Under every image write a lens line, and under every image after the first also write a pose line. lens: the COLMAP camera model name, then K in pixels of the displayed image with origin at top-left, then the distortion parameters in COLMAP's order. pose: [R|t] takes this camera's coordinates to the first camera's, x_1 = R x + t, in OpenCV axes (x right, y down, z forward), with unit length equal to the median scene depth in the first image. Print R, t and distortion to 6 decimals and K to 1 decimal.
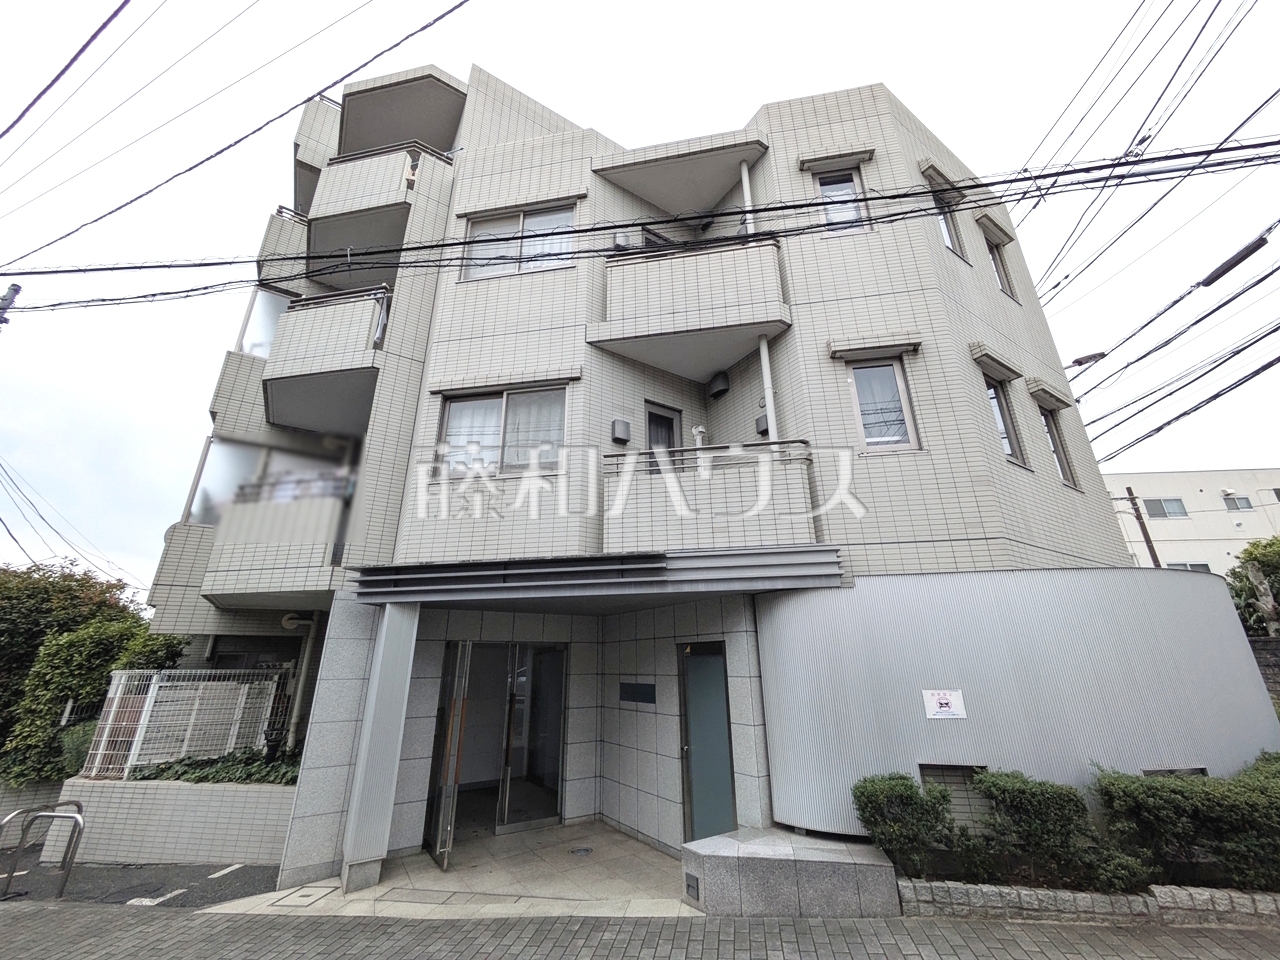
lens RADIAL K [[503.2, 0, 643.9], [0, 503.2, 477.5], [0, 0, 1]] dist [-0.002581, 0.003604]
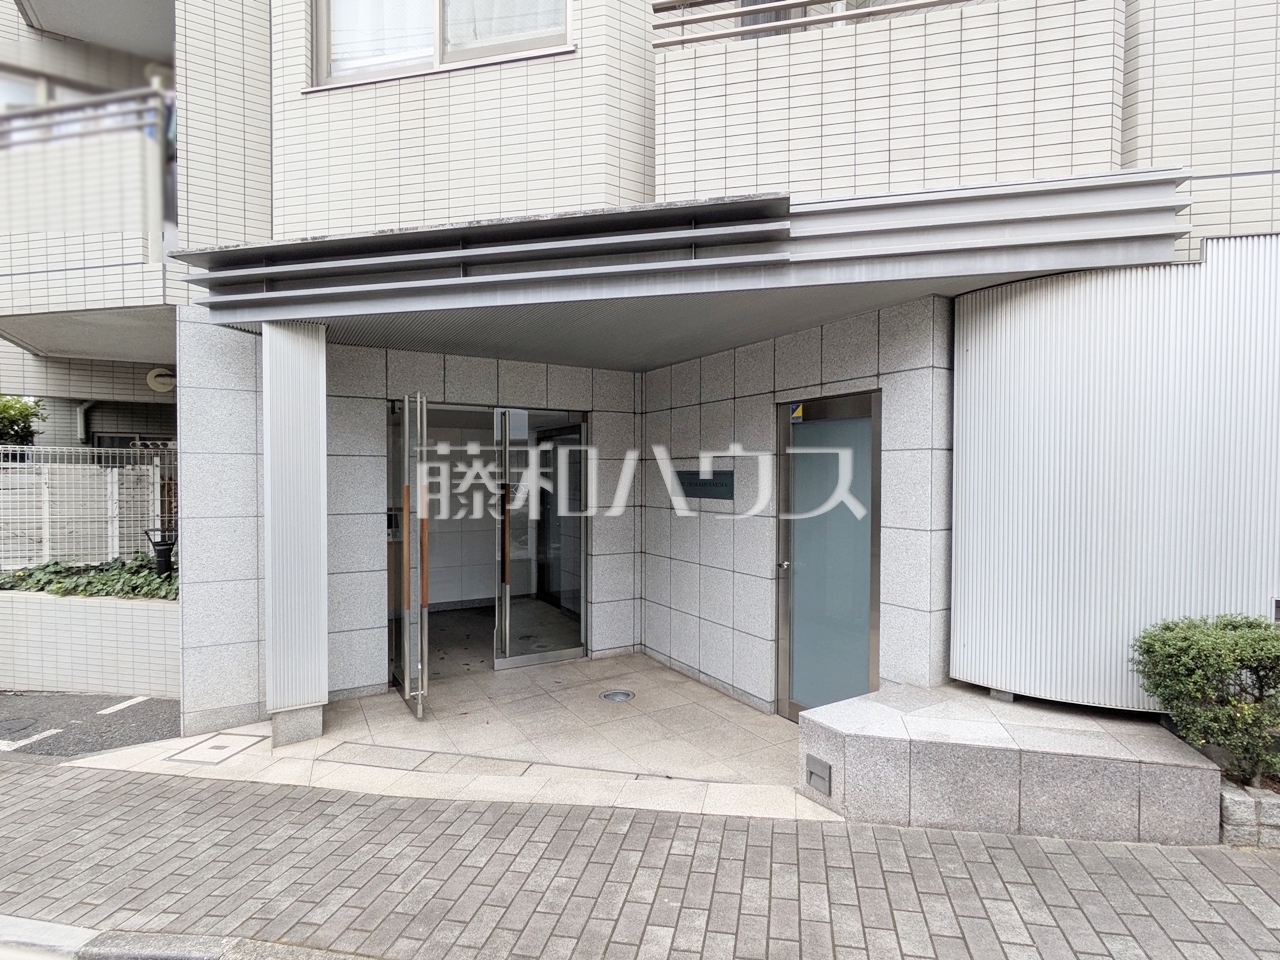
lens RADIAL K [[516.6, 0, 639.3], [0, 516.6, 483.4], [0, 0, 1]] dist [0.000152, -0.000045]
pose [[0.999602, 0.012968, -0.025042, -0.086239], [-0.003780, 0.941601, 0.336710, 0.243948], [0.027946, -0.336482, 0.941275, 0.454899]]
